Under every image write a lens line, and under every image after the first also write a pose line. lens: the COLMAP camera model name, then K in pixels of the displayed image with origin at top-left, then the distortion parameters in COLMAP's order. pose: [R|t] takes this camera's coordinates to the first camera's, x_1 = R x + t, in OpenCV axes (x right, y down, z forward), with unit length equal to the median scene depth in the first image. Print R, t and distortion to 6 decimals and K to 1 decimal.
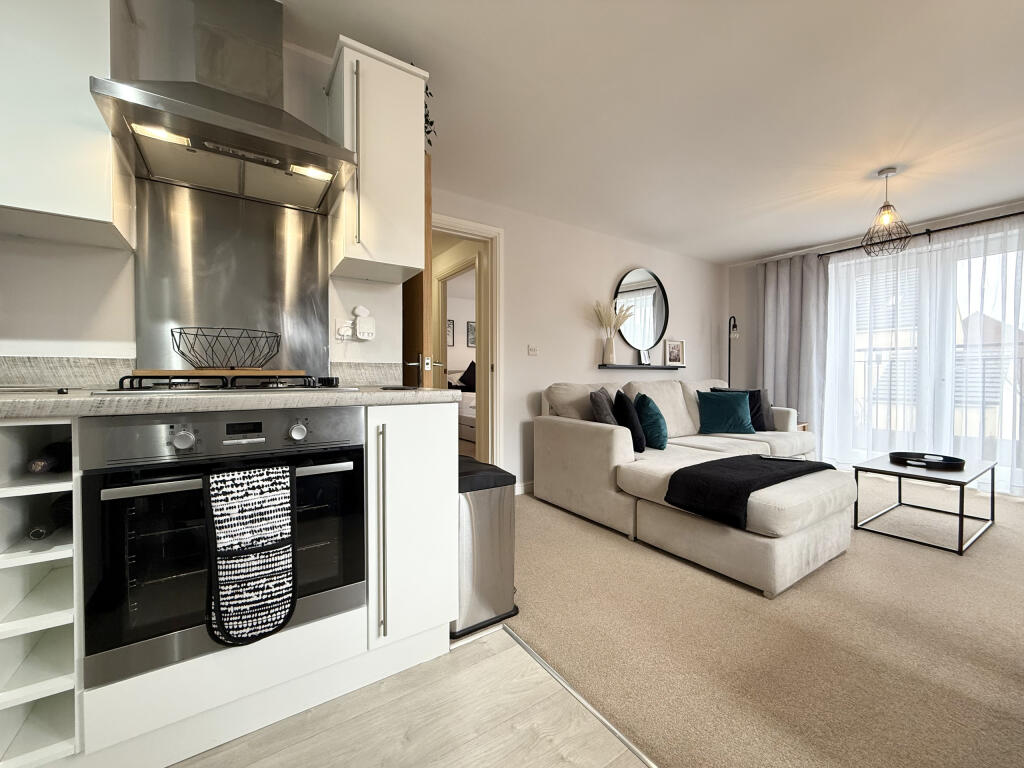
lens RADIAL K [[416.0, 0, 509.1], [0, 416.0, 381.2], [0, 0, 1]] dist [-0.000448, 0.000134]
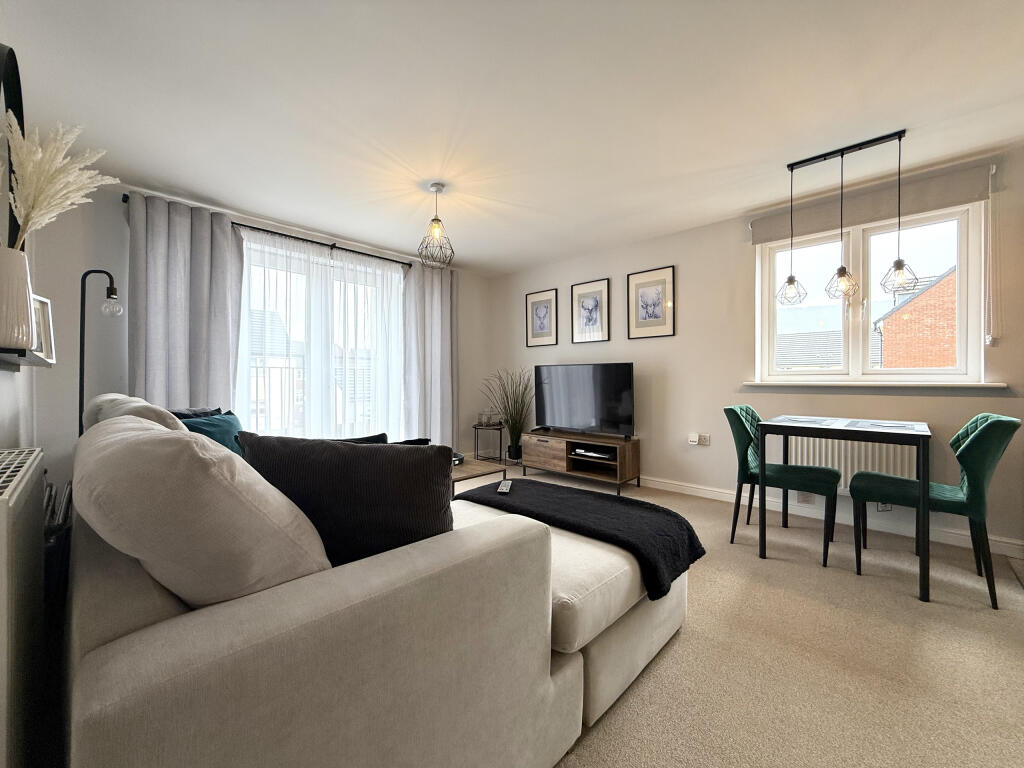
lens RADIAL K [[416.0, 0, 509.1], [0, 416.0, 381.2], [0, 0, 1]] dist [-0.000448, 0.000134]
pose [[-0.210632, -0.003675, 0.977559, -0.083375], [-0.000148, 0.999993, 0.003727, -0.021503], [-0.977566, 0.000640, -0.210631, 0.650472]]
